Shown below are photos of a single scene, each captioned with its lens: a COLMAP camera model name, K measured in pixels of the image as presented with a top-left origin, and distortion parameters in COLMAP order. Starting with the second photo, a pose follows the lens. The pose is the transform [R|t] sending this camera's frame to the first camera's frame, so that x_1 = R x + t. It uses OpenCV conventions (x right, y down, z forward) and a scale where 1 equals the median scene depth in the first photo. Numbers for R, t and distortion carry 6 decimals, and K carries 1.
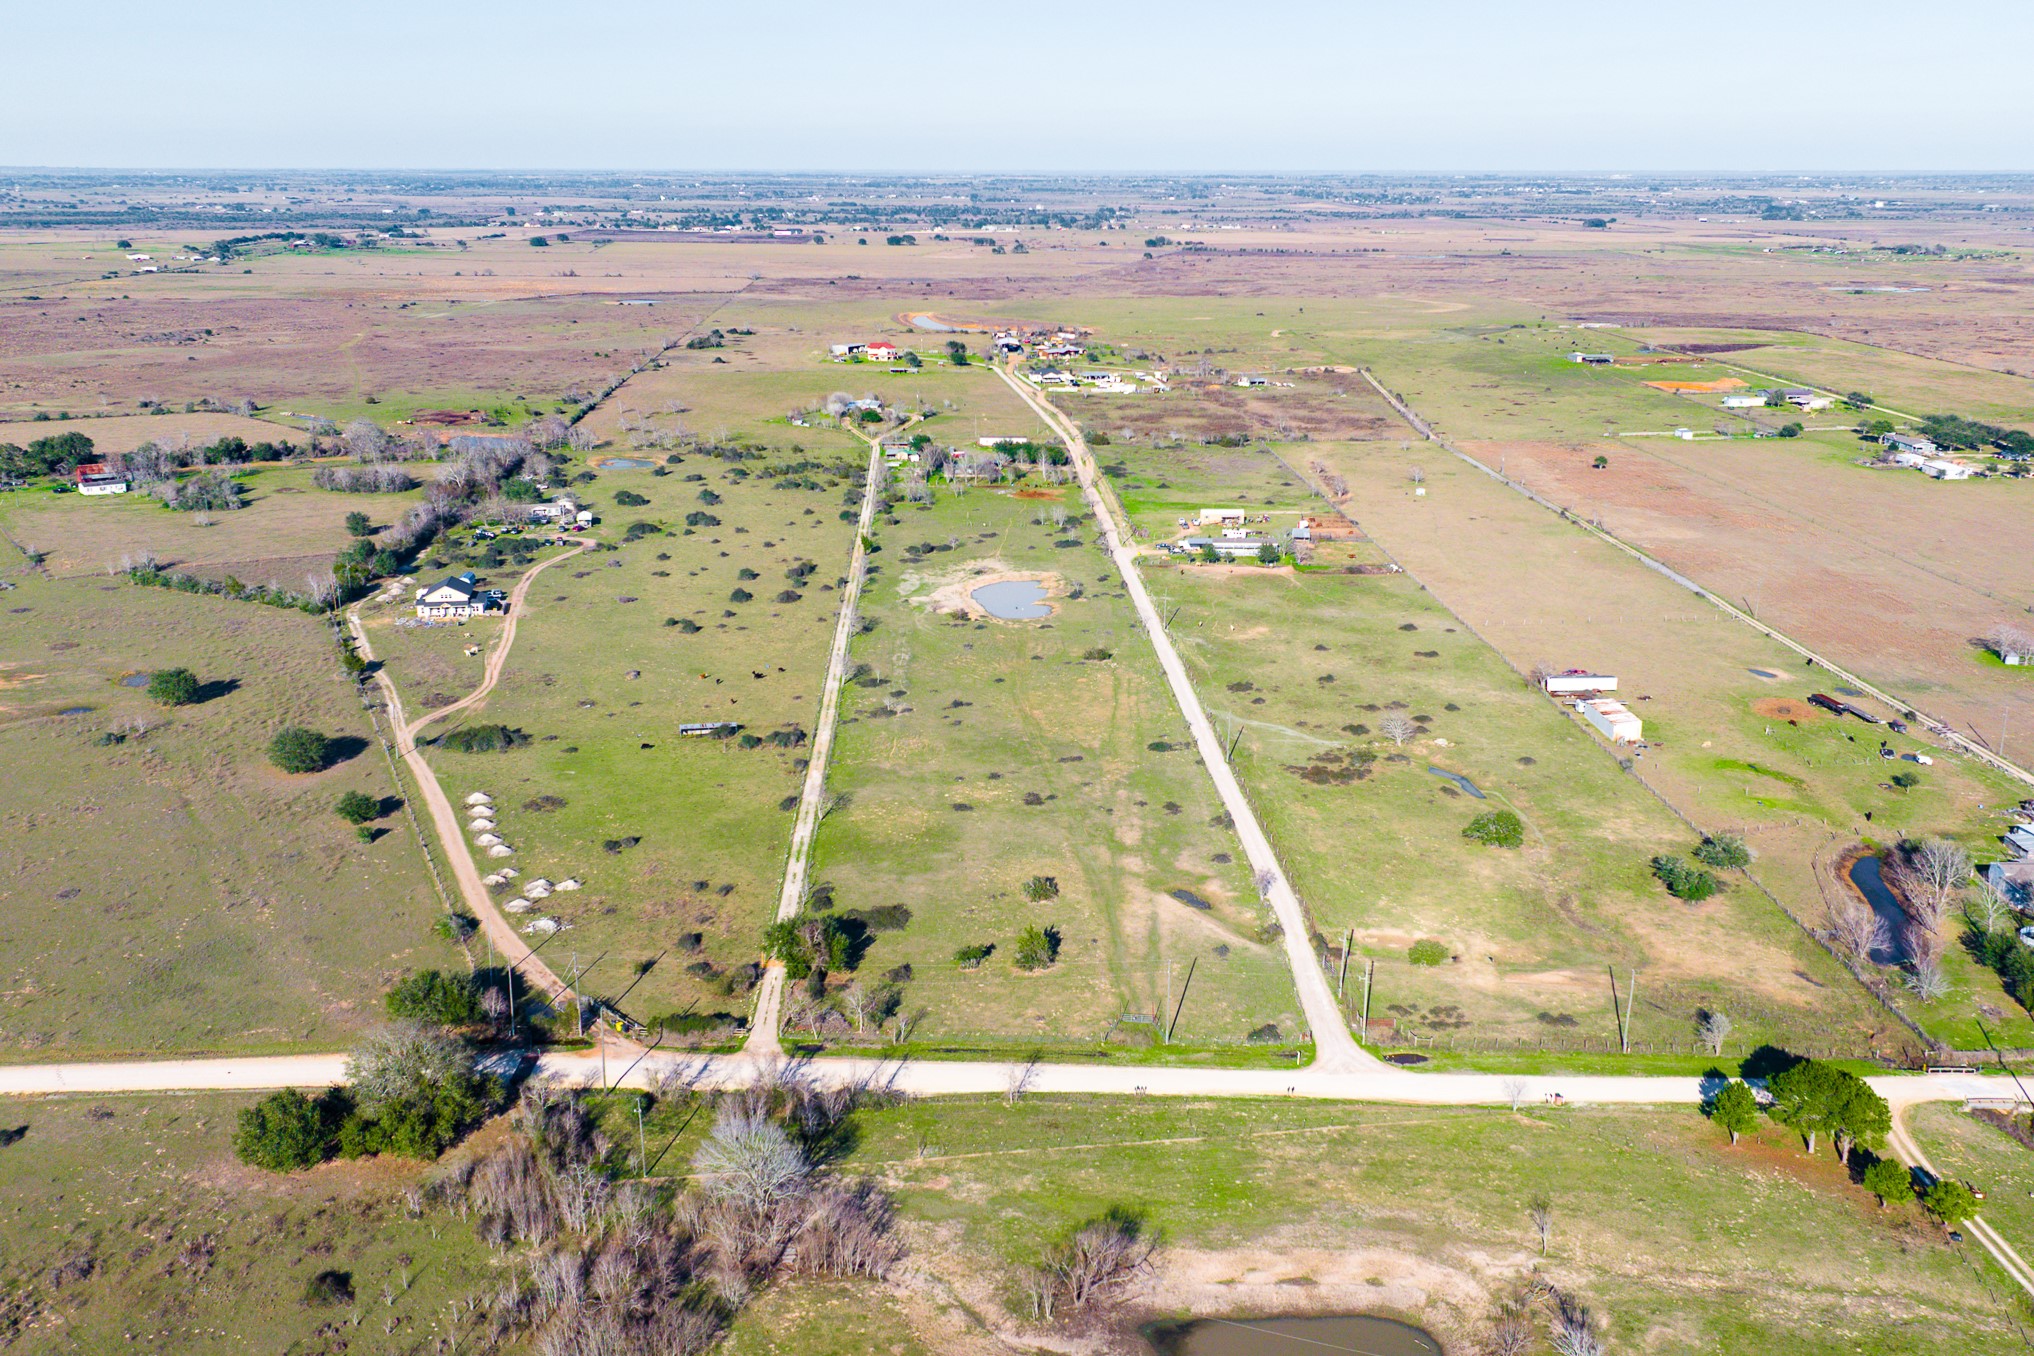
lens RADIAL K [[1783.2, 0, 1039.1], [0, 1783.2, 748.5], [0, 0, 1]] dist [0.041759, -0.053615]
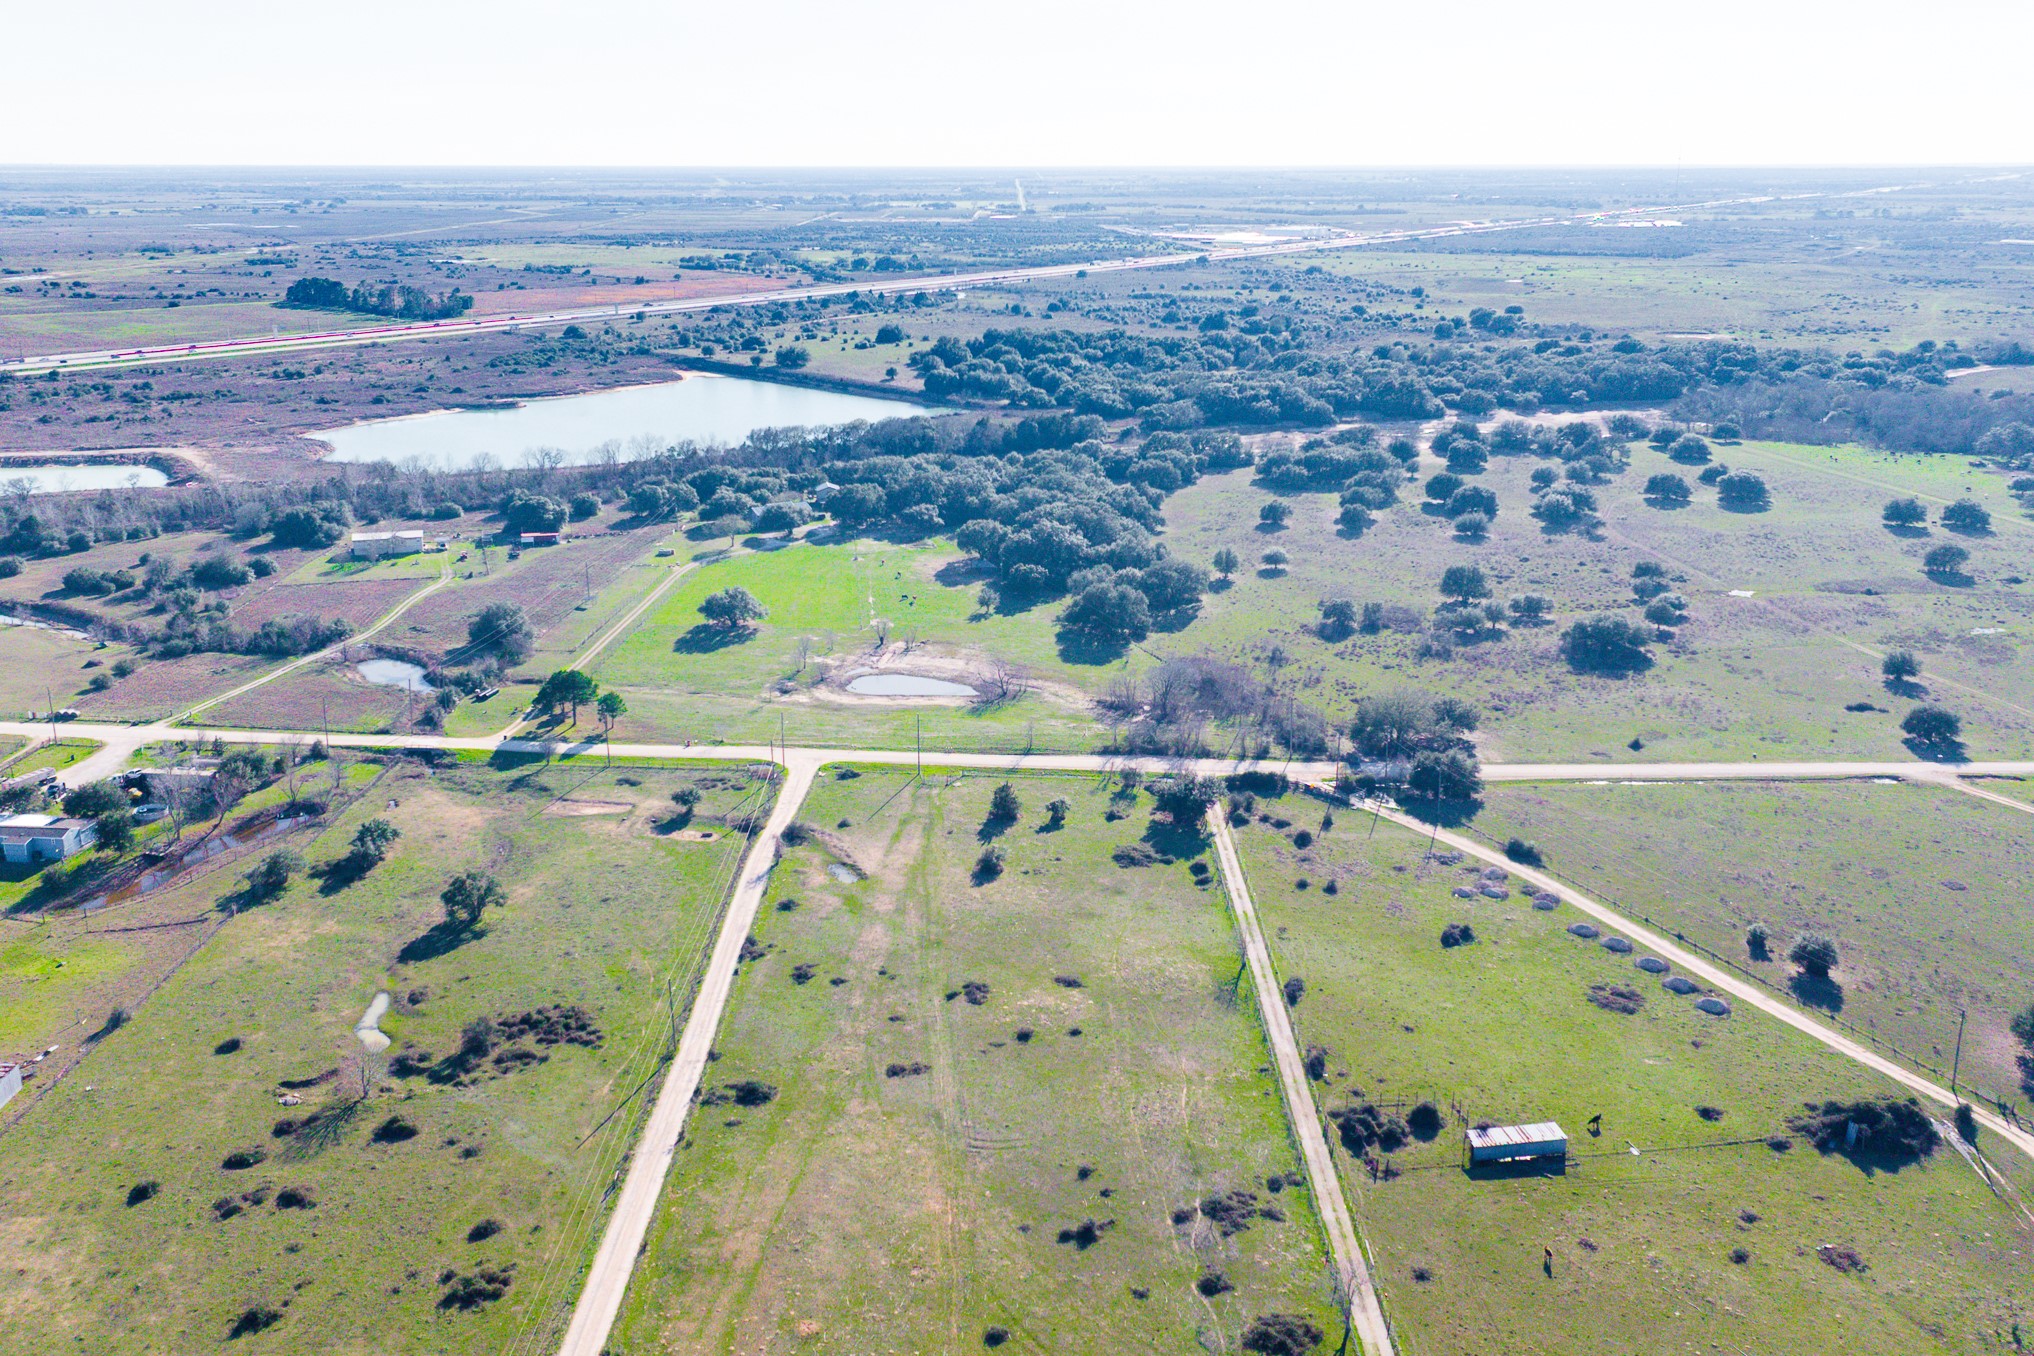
lens RADIAL K [[1800.2, 0, 1003.8], [0, 1800.2, 679.0], [0, 0, 1]] dist [0.034263, -0.029057]
pose [[-0.998075, -0.019743, 0.058793, -0.055063], [0.016781, 0.826651, 0.562464, -0.491046], [-0.059706, 0.562368, -0.824729, 1.487642]]
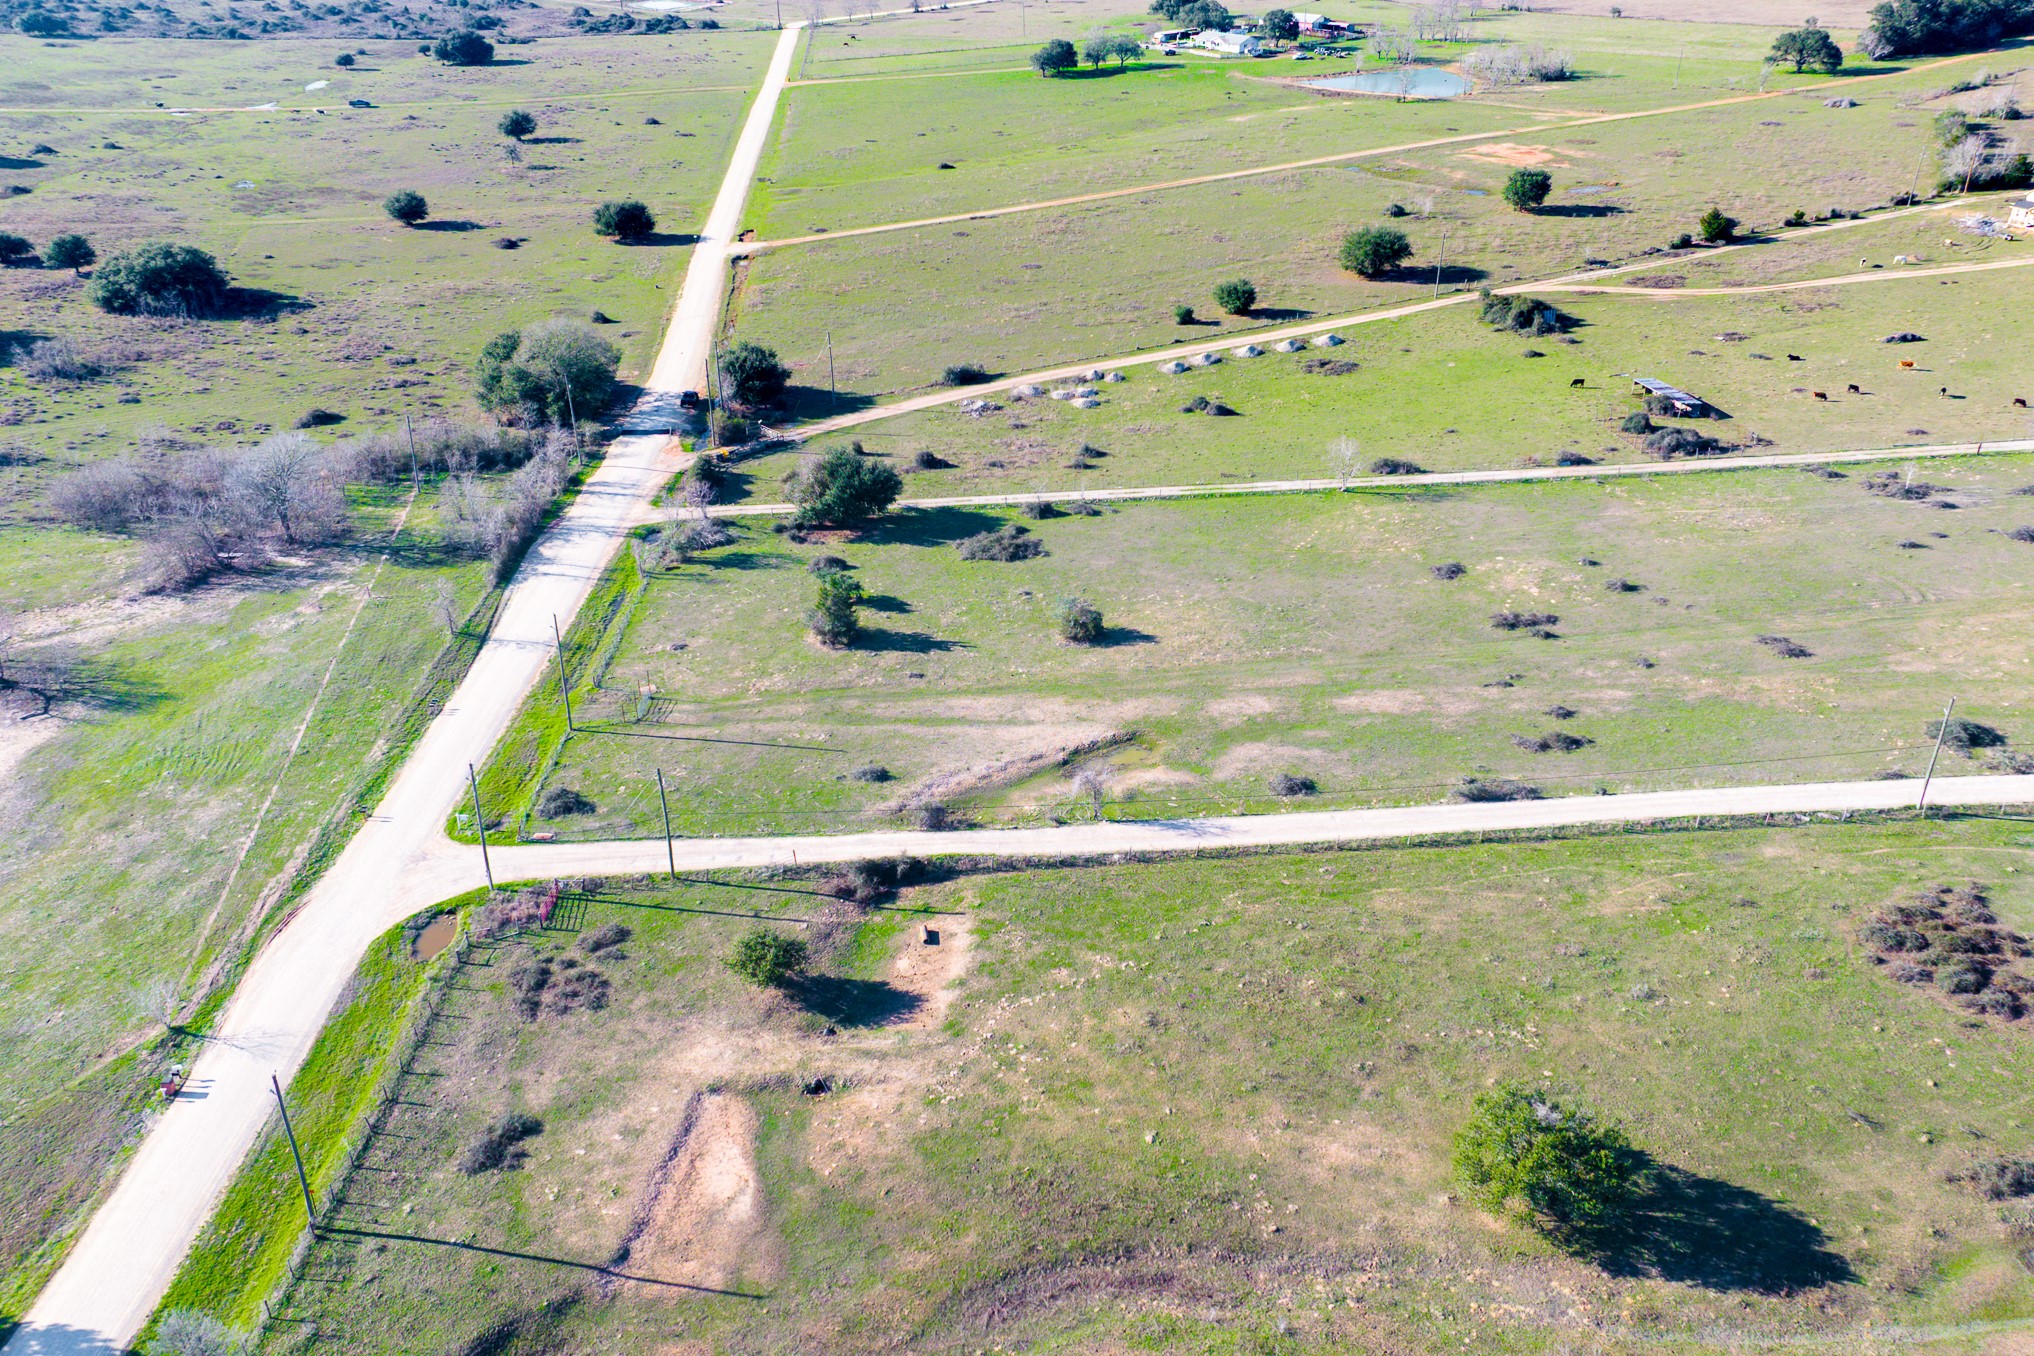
lens RADIAL K [[1647.0, 0, 1014.2], [0, 1647.0, 686.1], [0, 0, 1]] dist [0.119151, 0.015675]
pose [[0.017567, 0.462924, -0.886224, 0.446491], [-0.300222, 0.847901, 0.436955, -0.128721], [0.953708, 0.258388, 0.153875, 0.736850]]
